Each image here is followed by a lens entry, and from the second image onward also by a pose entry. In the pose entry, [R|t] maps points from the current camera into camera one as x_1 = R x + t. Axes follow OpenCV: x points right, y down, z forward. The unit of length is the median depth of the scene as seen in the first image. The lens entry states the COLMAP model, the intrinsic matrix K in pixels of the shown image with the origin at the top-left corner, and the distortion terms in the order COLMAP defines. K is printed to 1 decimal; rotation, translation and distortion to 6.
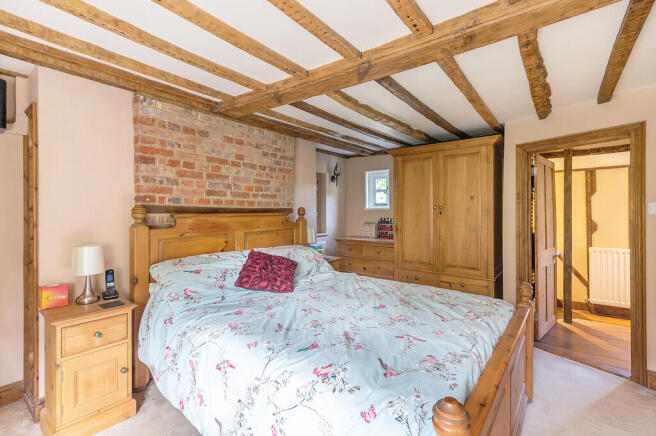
lens RADIAL K [[292.8, 0, 330.2], [0, 292.8, 214.5], [0, 0, 1]] dist [0.004573, -0.000279]
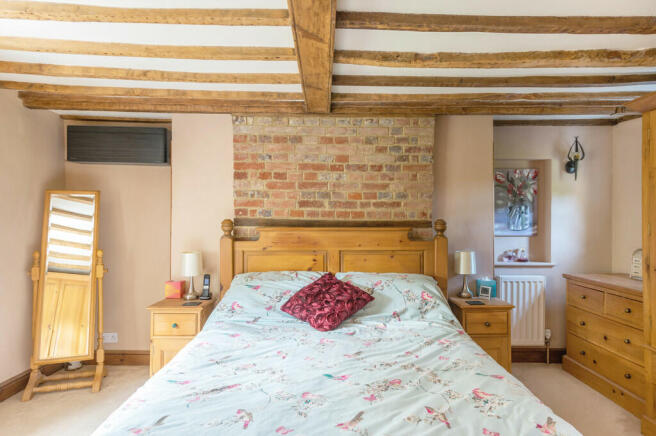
lens RADIAL K [[396.8, 0, 328.0], [0, 396.8, 222.6], [0, 0, 1]] dist [0.018477, -0.001109]
pose [[0.630114, 0.011951, -0.776411, 0.597951], [-0.014352, 0.999890, 0.003744, -0.022778], [0.776370, 0.008784, 0.630216, 0.300011]]
